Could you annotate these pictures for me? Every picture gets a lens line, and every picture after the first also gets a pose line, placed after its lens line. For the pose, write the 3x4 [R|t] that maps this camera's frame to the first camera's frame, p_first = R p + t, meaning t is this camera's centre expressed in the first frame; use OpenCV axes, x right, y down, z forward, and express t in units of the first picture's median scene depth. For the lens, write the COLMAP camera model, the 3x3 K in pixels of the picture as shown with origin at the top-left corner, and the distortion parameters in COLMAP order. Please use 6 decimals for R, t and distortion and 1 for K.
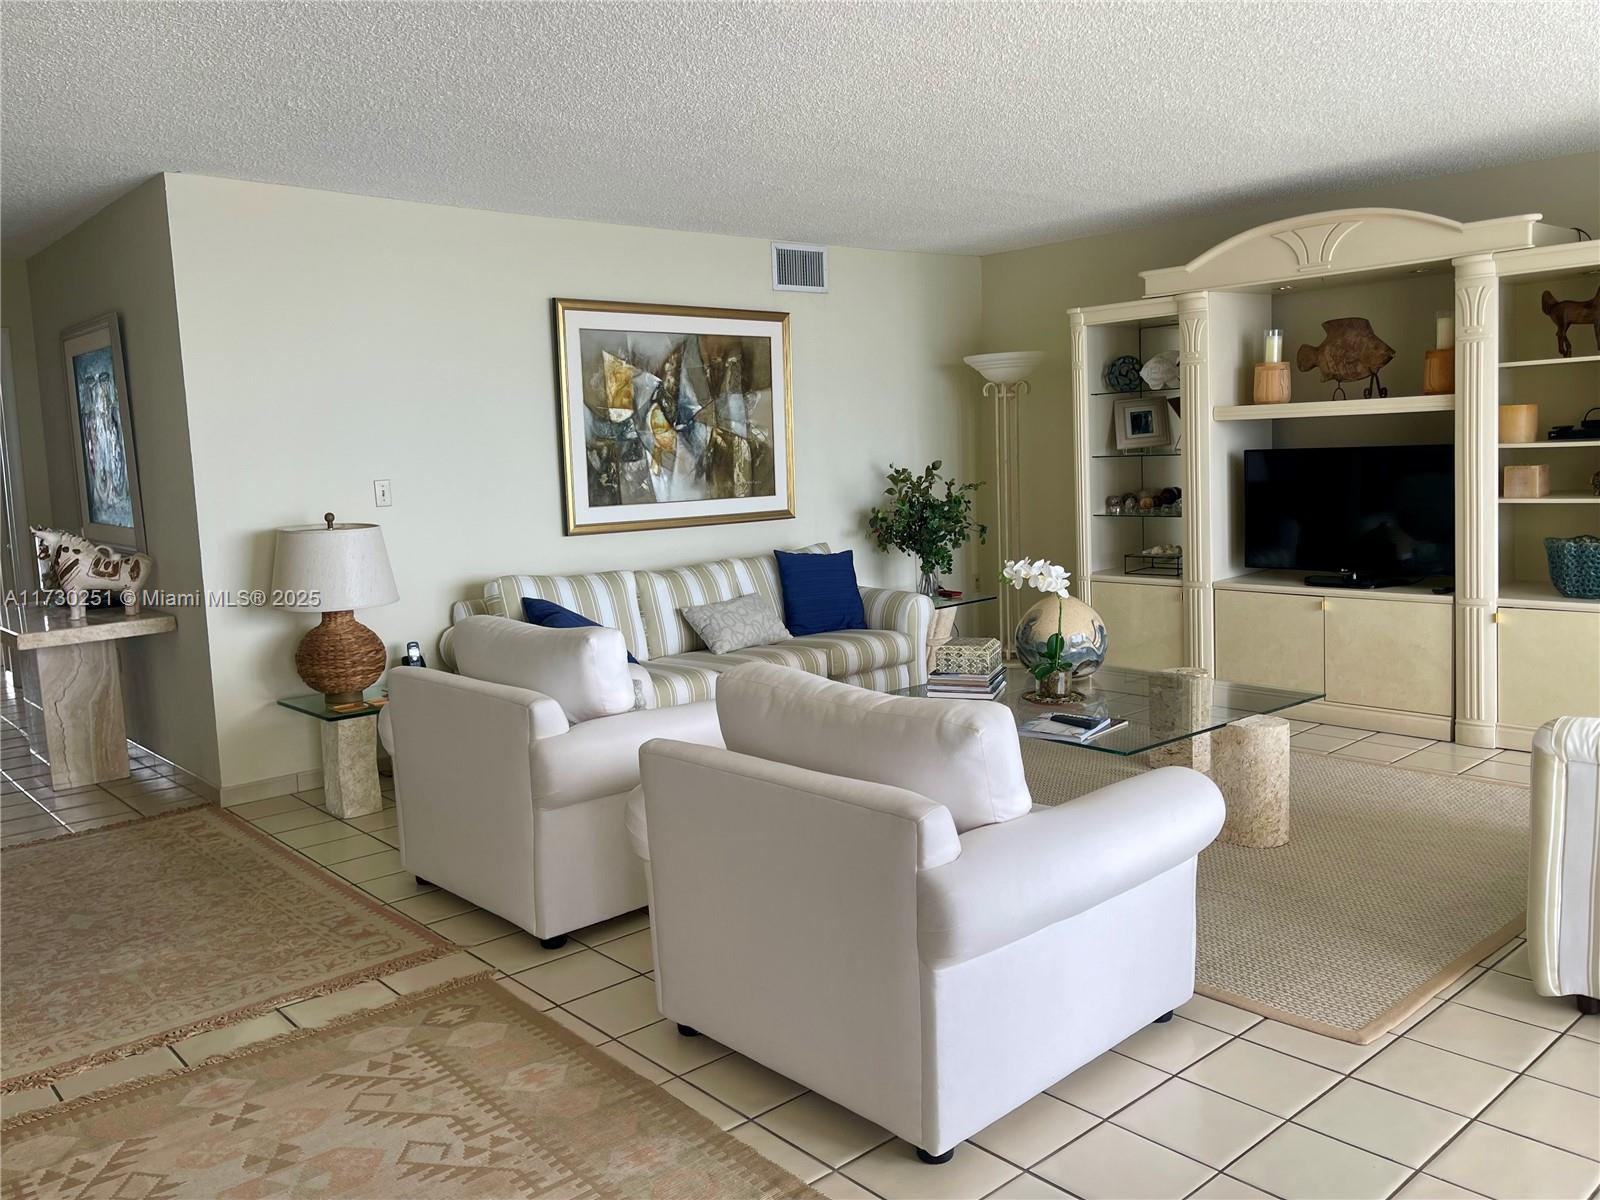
lens RADIAL K [[1280.8, 0, 811.0], [0, 1280.8, 593.2], [0, 0, 1]] dist [0.039241, -0.022978]
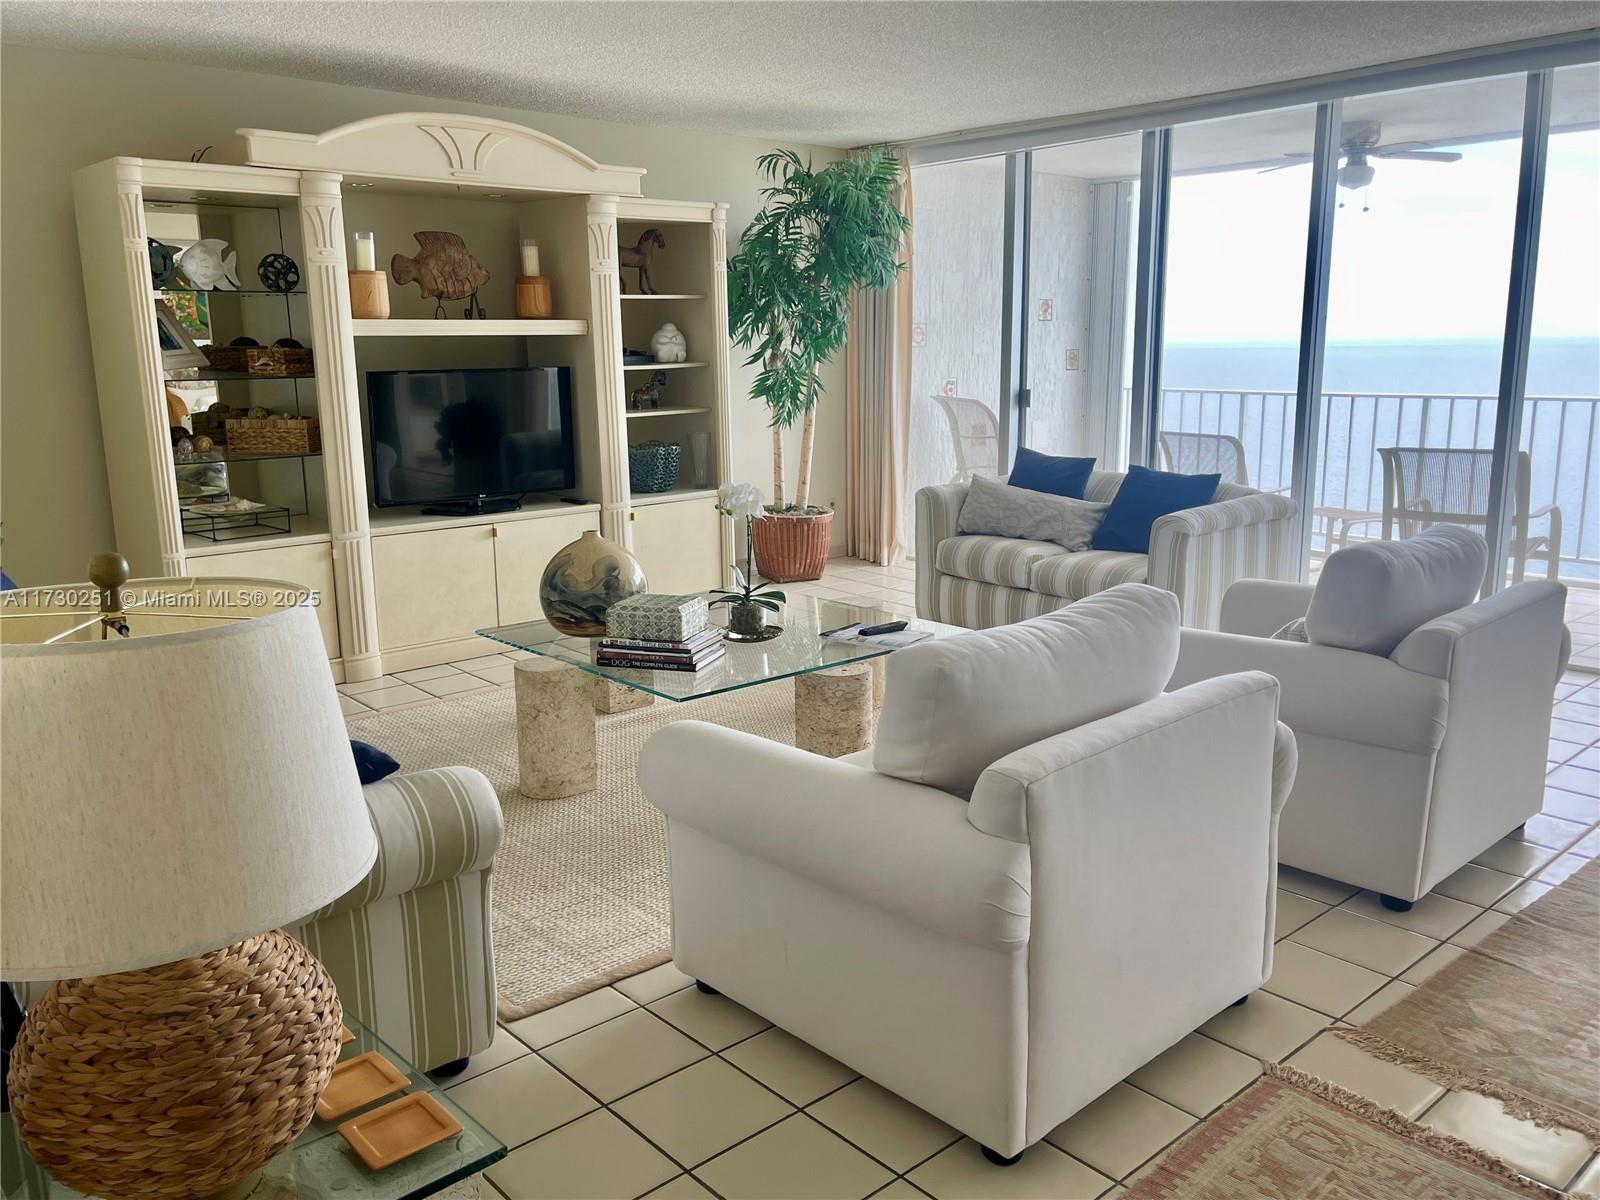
lens RADIAL K [[1280.8, 0, 808.3], [0, 1280.8, 601.3], [0, 0, 1]] dist [0.039241, -0.022978]
pose [[-0.012178, -0.165117, 0.986199, -0.569966], [0.129264, 0.977736, 0.165297, -0.069772], [-0.991535, 0.129493, 0.009437, 0.762832]]
